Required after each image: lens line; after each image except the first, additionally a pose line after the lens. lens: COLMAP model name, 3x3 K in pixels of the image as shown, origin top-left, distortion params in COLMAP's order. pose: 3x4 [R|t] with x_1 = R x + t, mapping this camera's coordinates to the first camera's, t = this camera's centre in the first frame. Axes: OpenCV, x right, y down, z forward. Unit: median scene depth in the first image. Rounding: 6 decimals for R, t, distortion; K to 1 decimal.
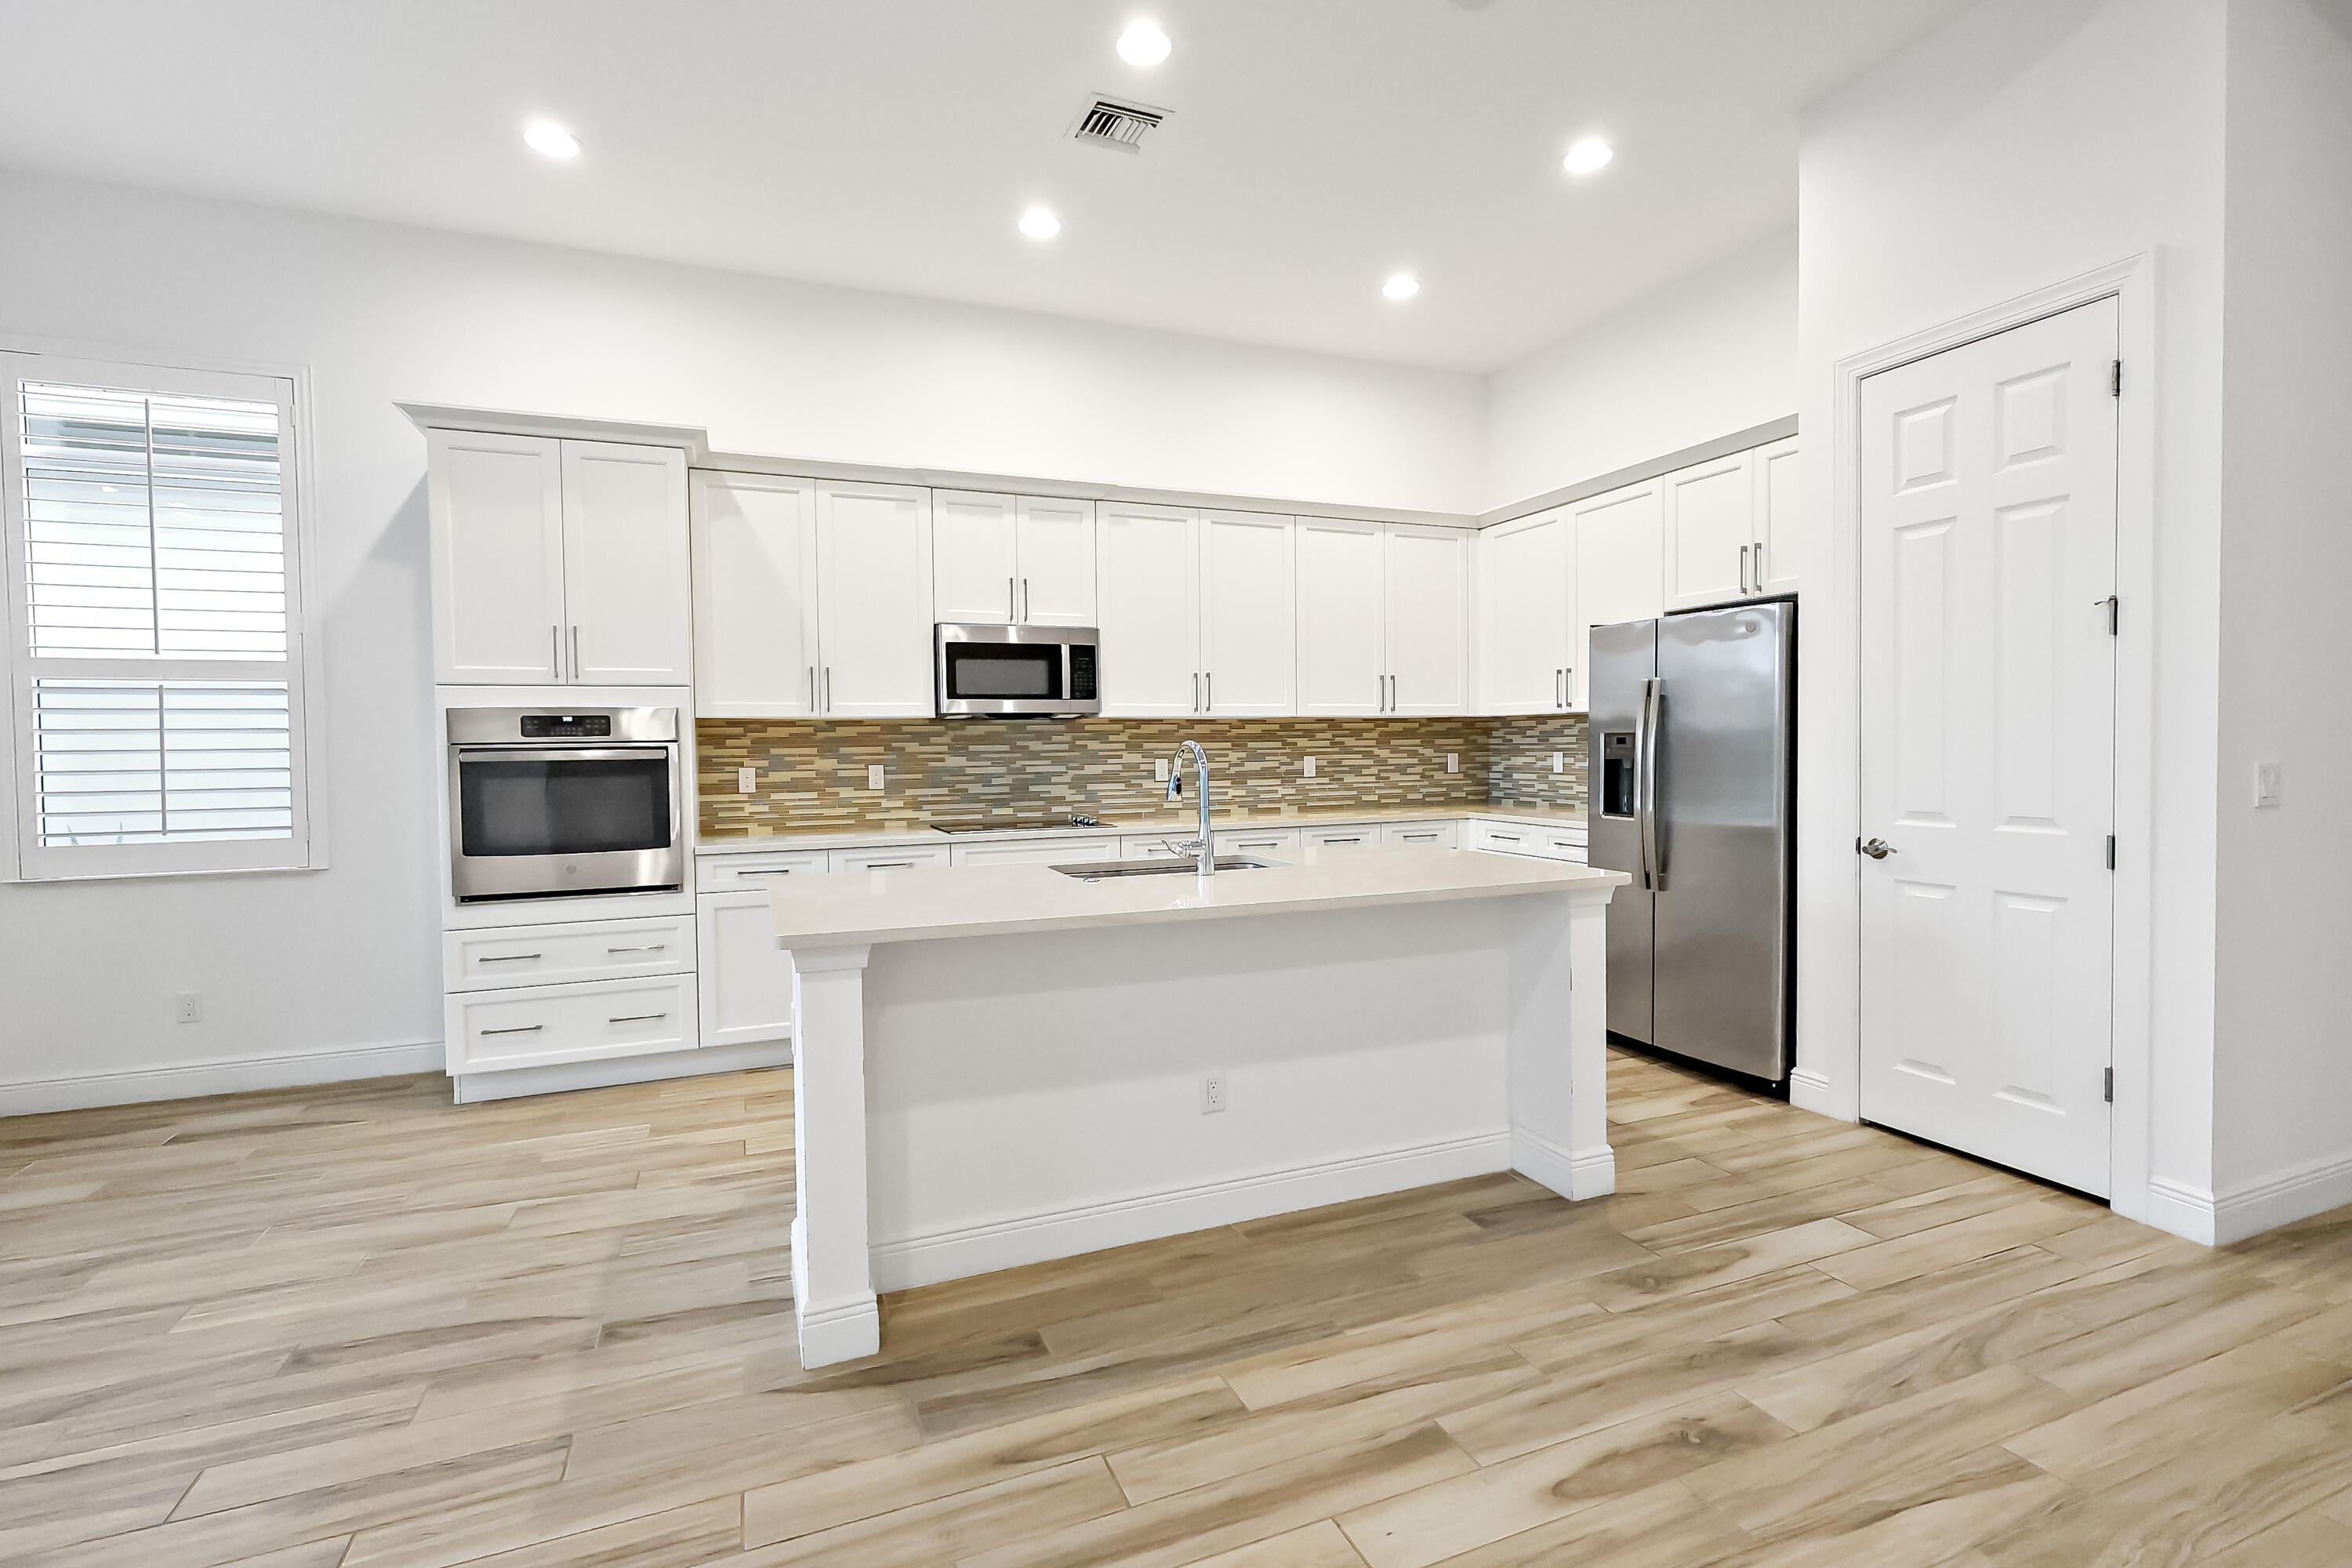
lens RADIAL K [[1116.9, 0, 1148.8], [0, 1116.9, 817.8], [0, 0, 1]] dist [0.000691, 0.000245]
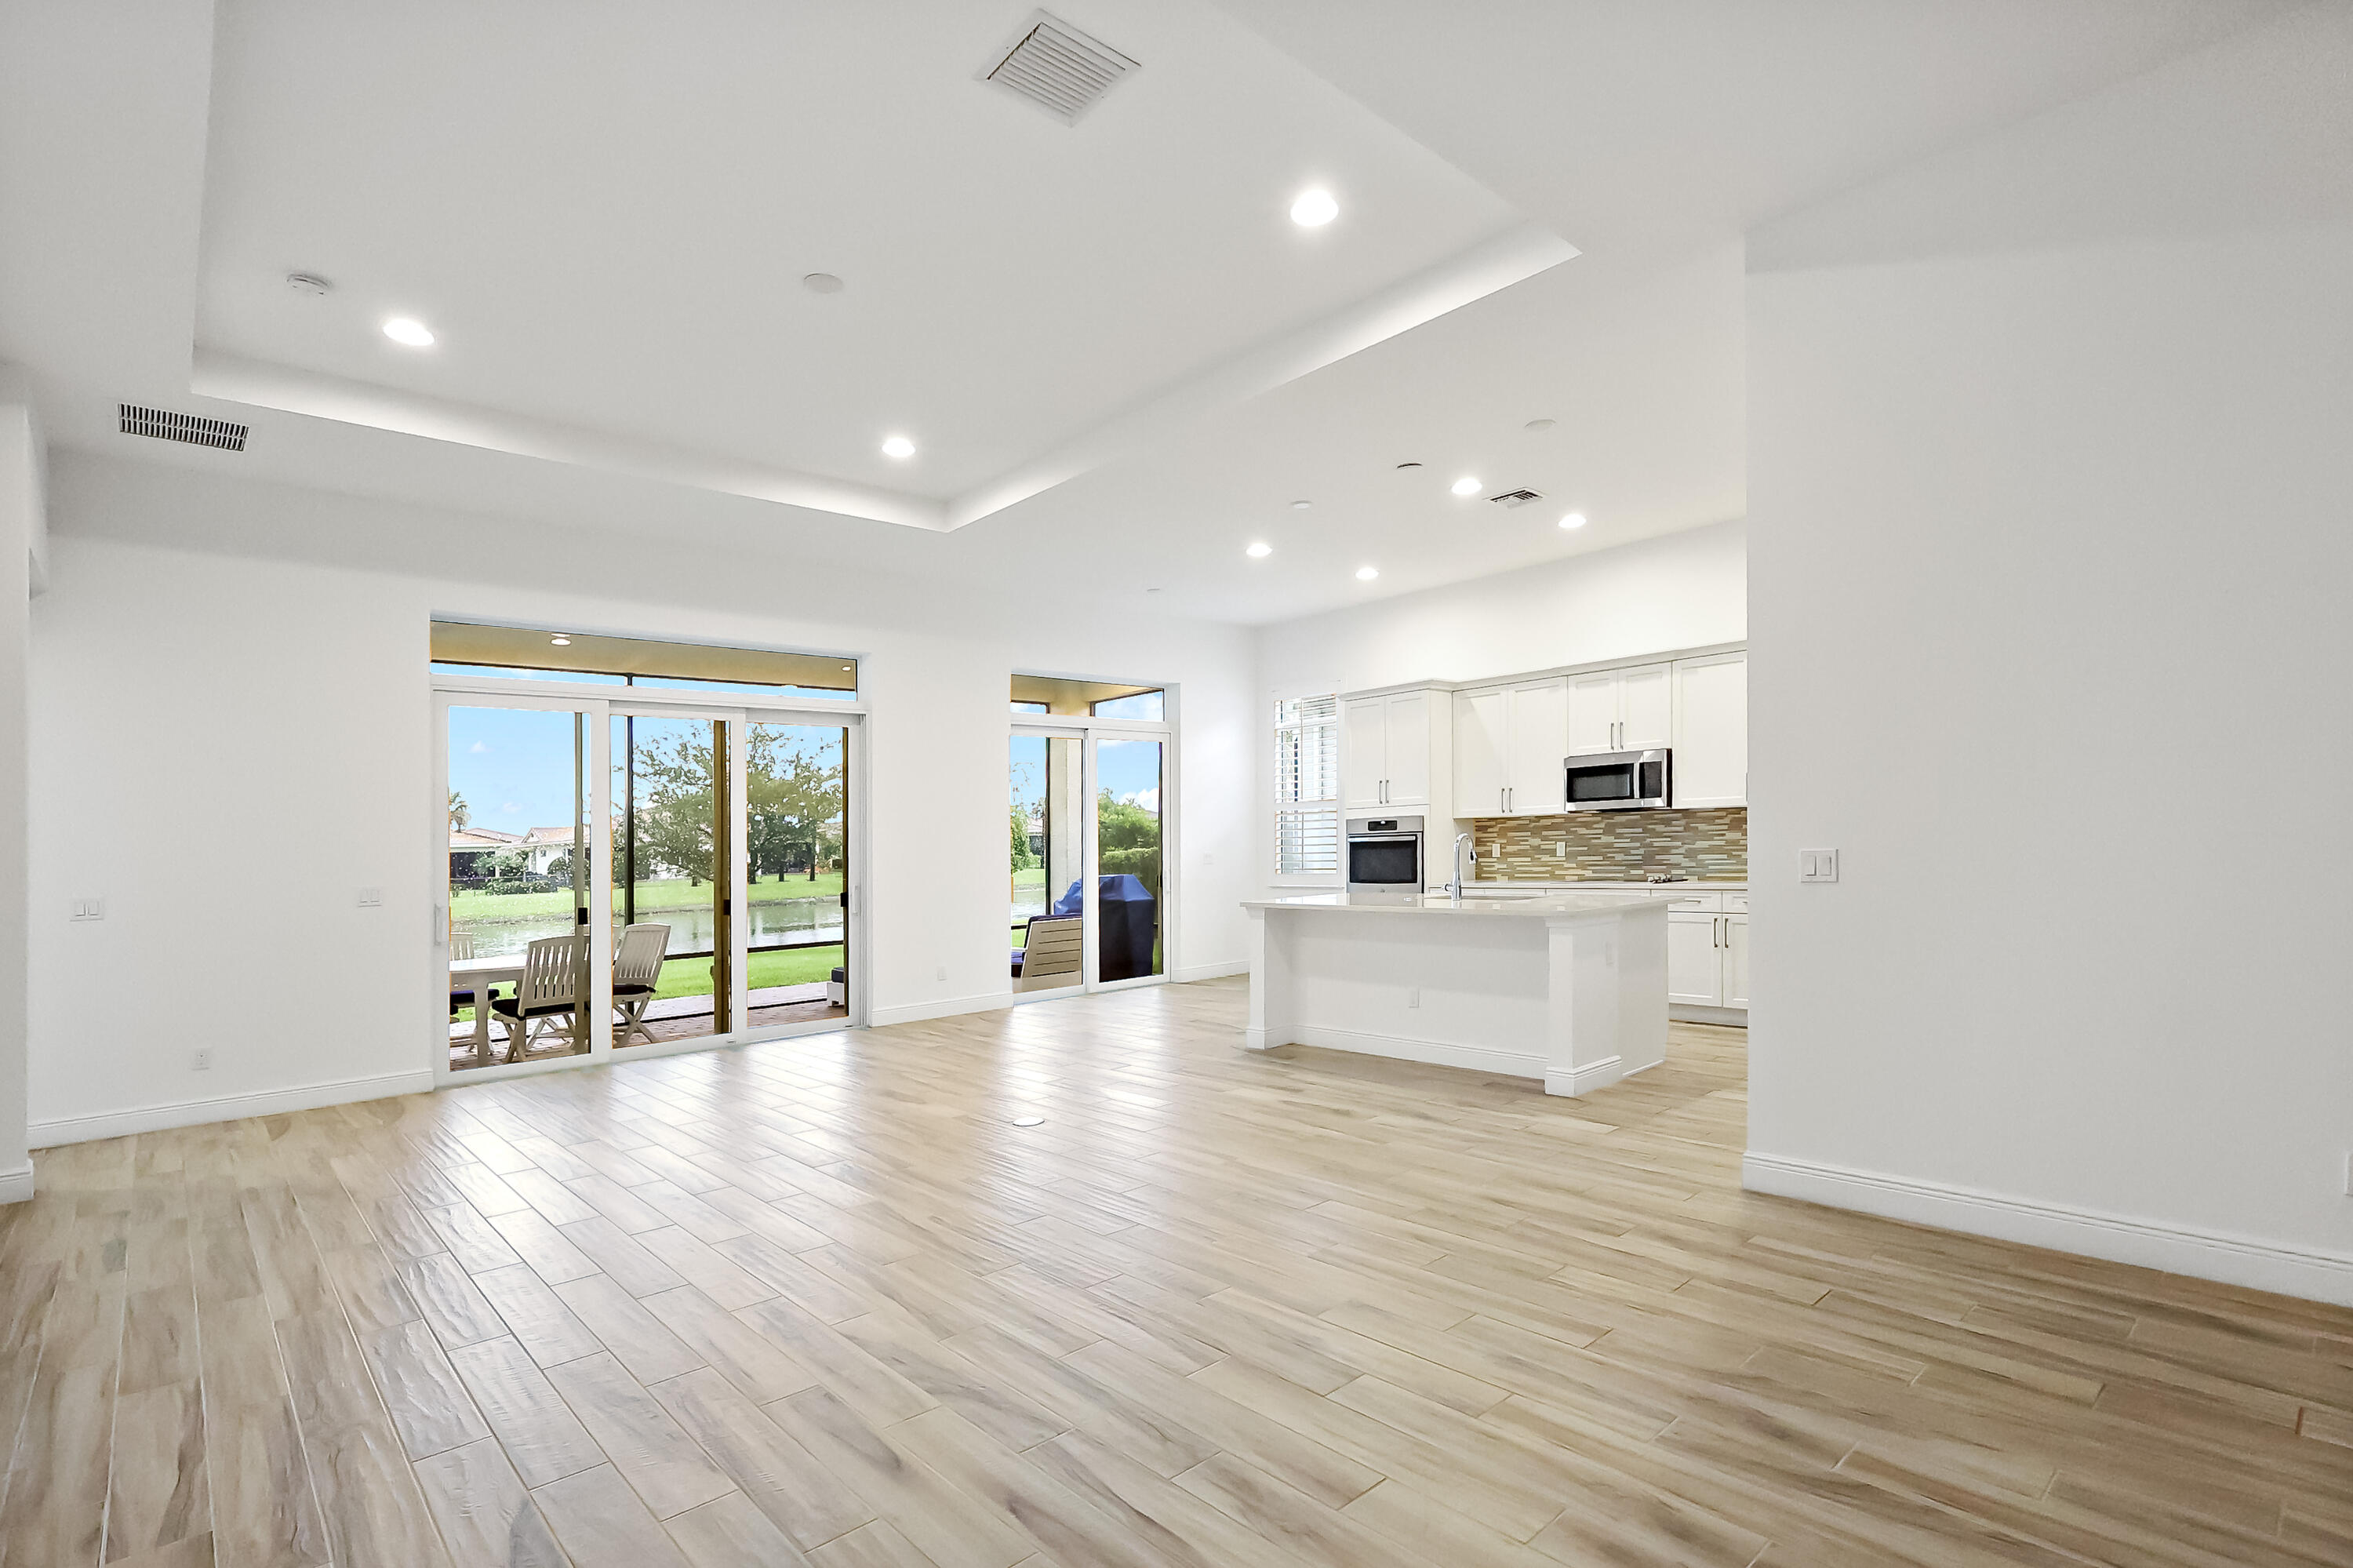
lens RADIAL K [[1065.7, 0, 1175.2], [0, 1065.7, 890.7], [0, 0, 1]] dist [0.000736, -0.000001]
pose [[0.339863, 0.043638, -0.939462, 1.115067], [-0.032738, 0.998866, 0.034553, -0.011027], [0.939905, 0.019013, 0.340906, -0.087438]]
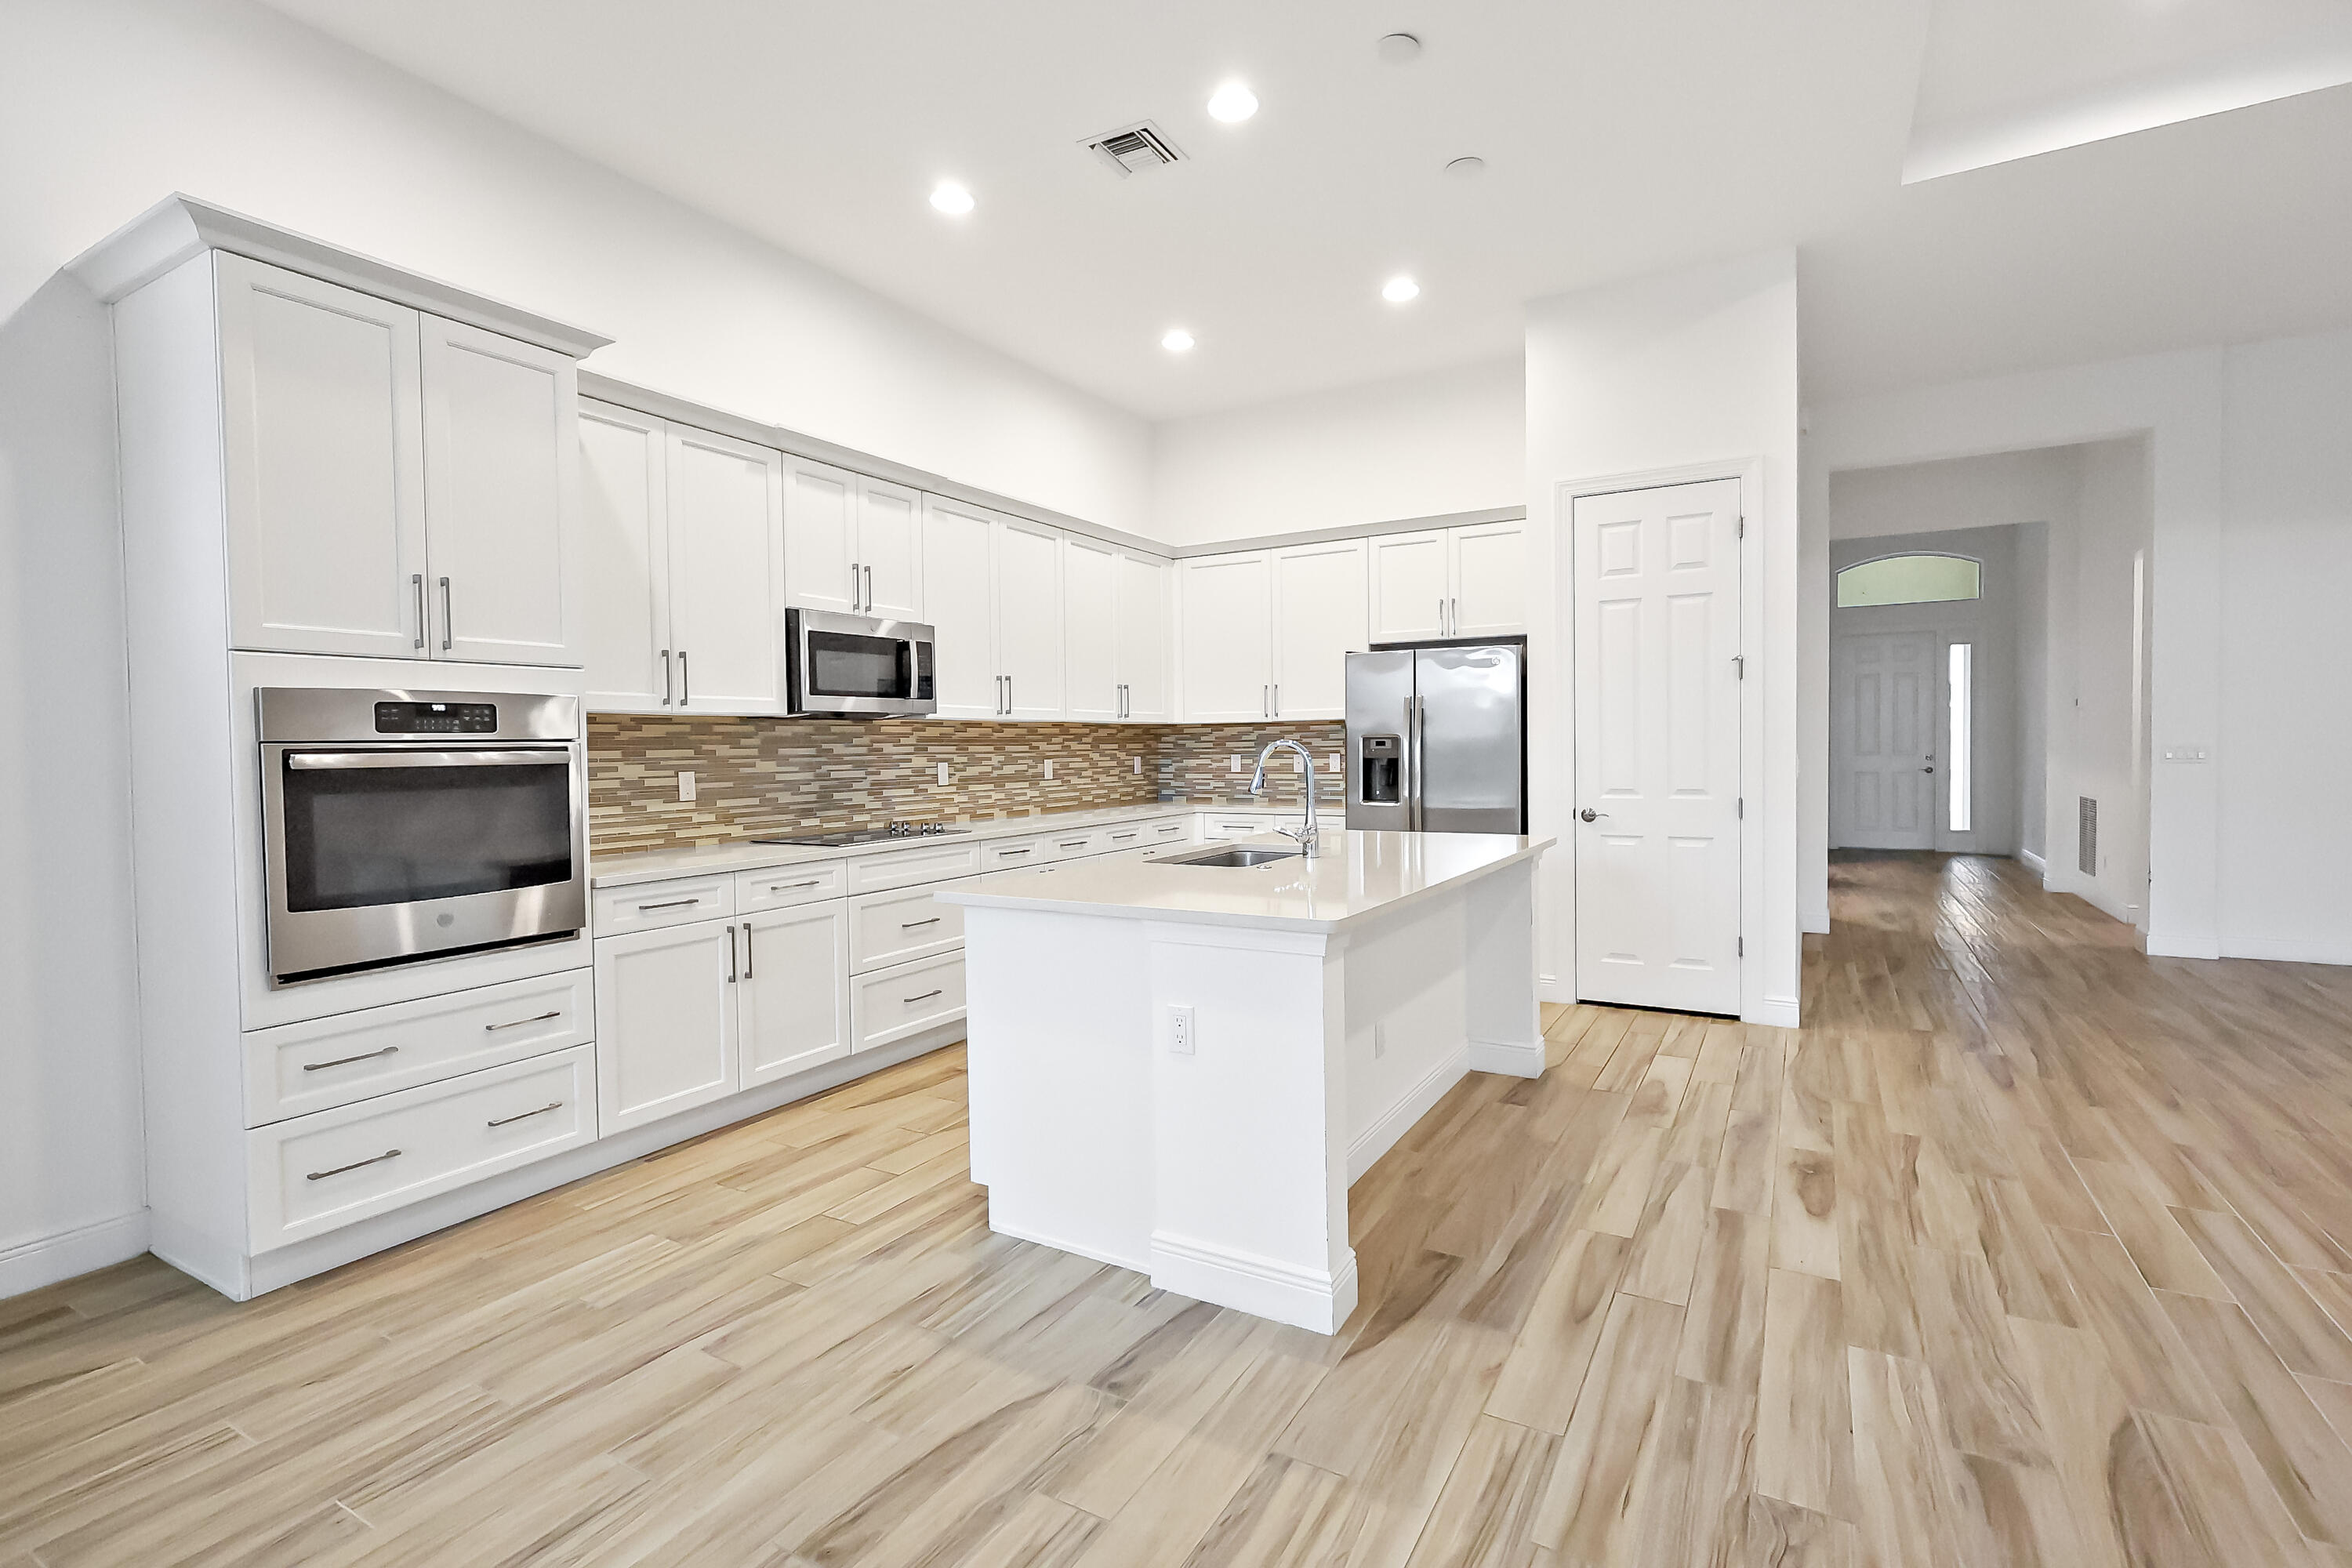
lens RADIAL K [[1127.6, 0, 1195.7], [0, 1127.6, 819.2], [0, 0, 1]] dist [0.000974, 0.000211]
pose [[0.774389, -0.039474, 0.631477, -0.506418], [0.045210, 0.998953, 0.007003, -0.000843], [-0.631092, 0.023126, 0.775363, 0.120909]]
